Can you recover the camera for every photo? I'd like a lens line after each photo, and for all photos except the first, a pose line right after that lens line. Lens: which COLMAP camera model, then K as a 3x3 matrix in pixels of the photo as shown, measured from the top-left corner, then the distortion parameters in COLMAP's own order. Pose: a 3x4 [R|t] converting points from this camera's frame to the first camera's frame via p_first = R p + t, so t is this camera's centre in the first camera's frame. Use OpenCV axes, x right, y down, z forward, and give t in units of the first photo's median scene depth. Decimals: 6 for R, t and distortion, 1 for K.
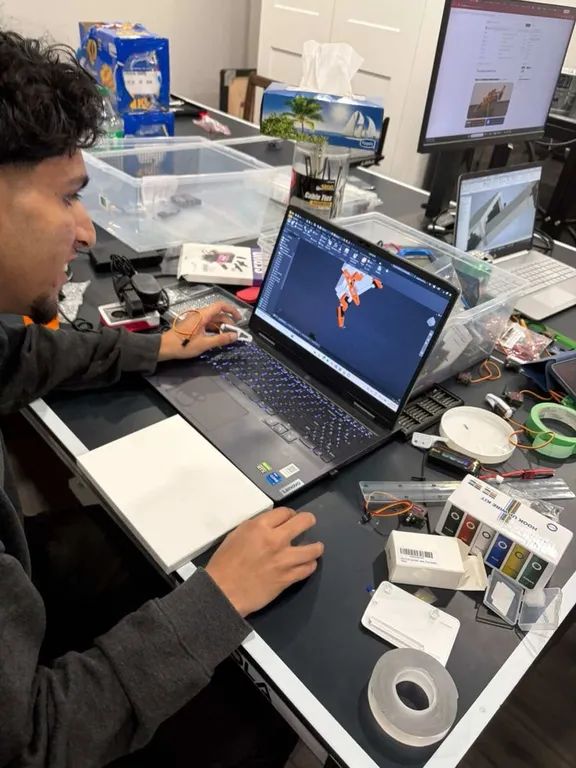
lens RADIAL K [[581.4, 0, 288.1], [0, 581.4, 381.7], [0, 0, 1]] dist [0.004542, -0.006668]
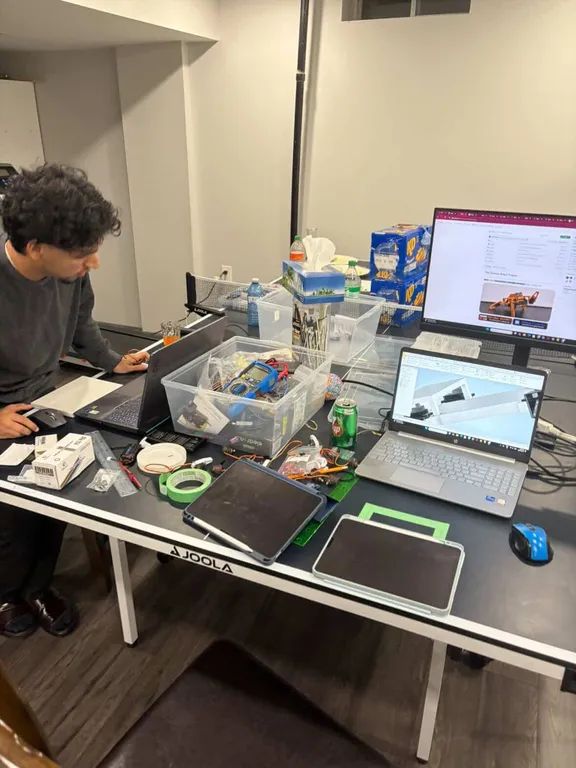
lens RADIAL K [[581.4, 0, 286.8], [0, 581.4, 386.0], [0, 0, 1]] dist [0.004542, -0.006668]
pose [[0.396357, 0.274216, -0.876189, 1.069819], [-0.516341, 0.855699, 0.034229, -0.181133], [0.759140, 0.438845, 0.480751, 0.268212]]
